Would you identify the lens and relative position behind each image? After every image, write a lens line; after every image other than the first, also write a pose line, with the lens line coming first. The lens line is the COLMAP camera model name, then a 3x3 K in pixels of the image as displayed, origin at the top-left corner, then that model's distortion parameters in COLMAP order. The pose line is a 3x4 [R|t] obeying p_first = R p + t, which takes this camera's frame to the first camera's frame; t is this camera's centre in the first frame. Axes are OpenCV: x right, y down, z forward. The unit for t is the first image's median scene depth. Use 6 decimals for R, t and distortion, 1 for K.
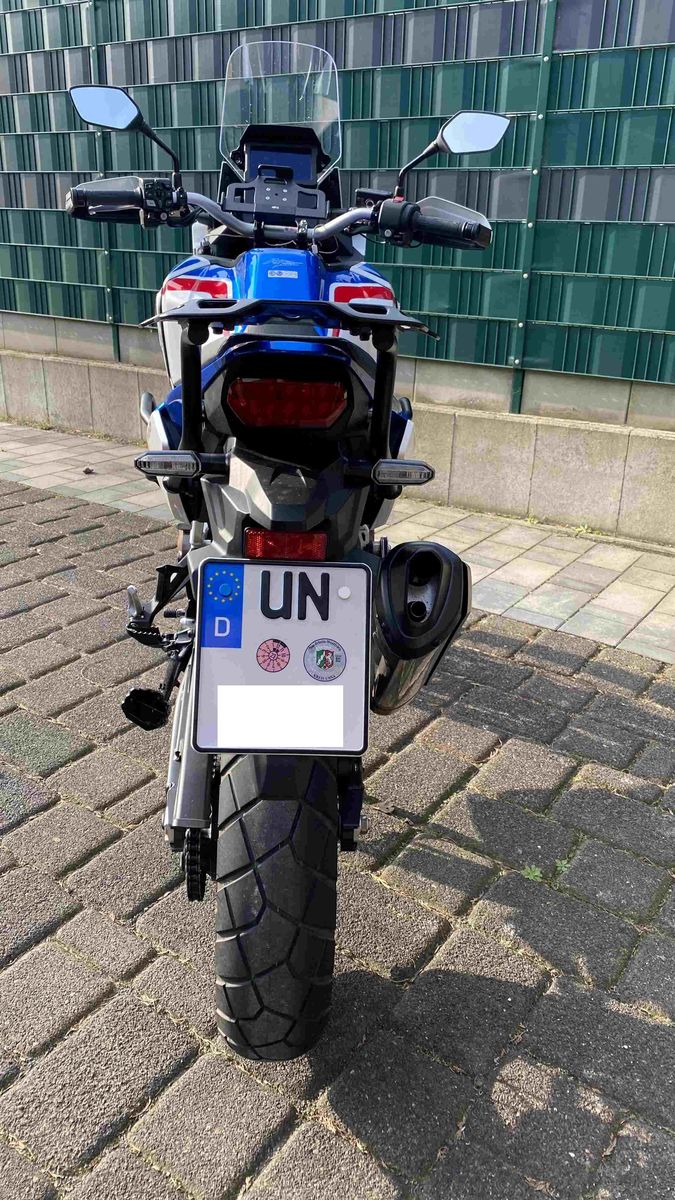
lens RADIAL K [[911.3, 0, 337.5], [0, 911.3, 600.0], [0, 0, 1]] dist [0.031433, -0.061324]
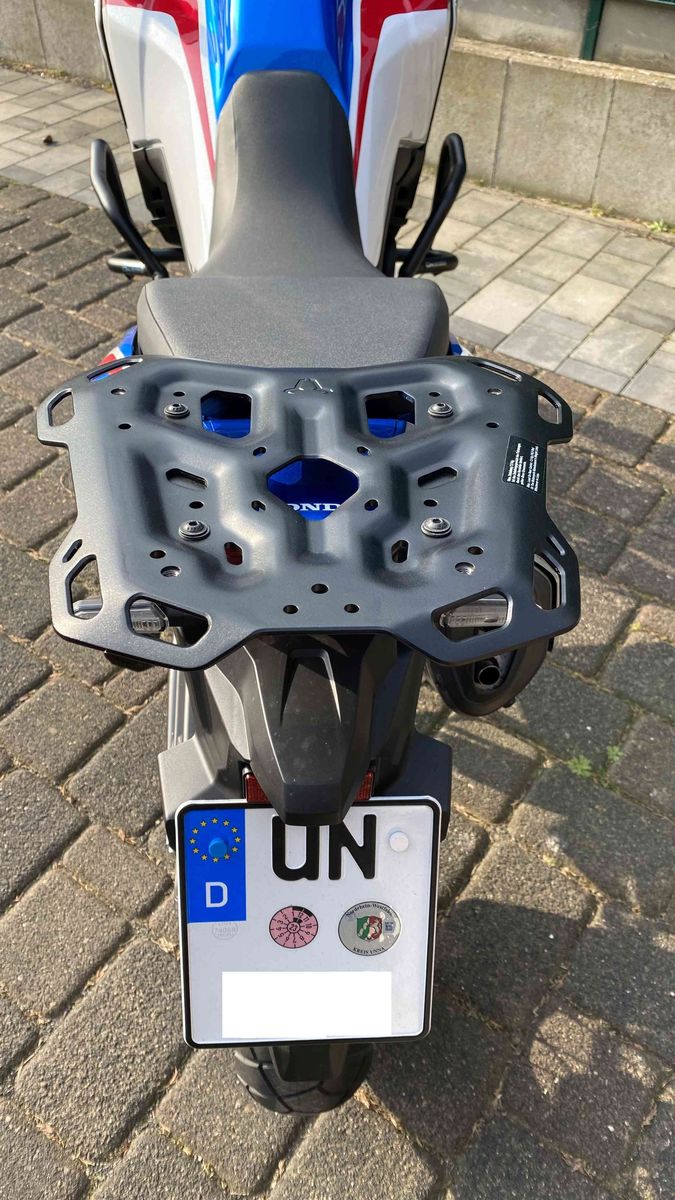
lens RADIAL K [[911.3, 0, 337.5], [0, 911.3, 600.0], [0, 0, 1]] dist [0.031433, -0.061324]
pose [[0.999875, -0.005494, -0.014849, -0.013913], [0.011064, 0.913315, 0.407104, -0.236099], [0.011325, -0.407217, 0.913261, 0.253024]]
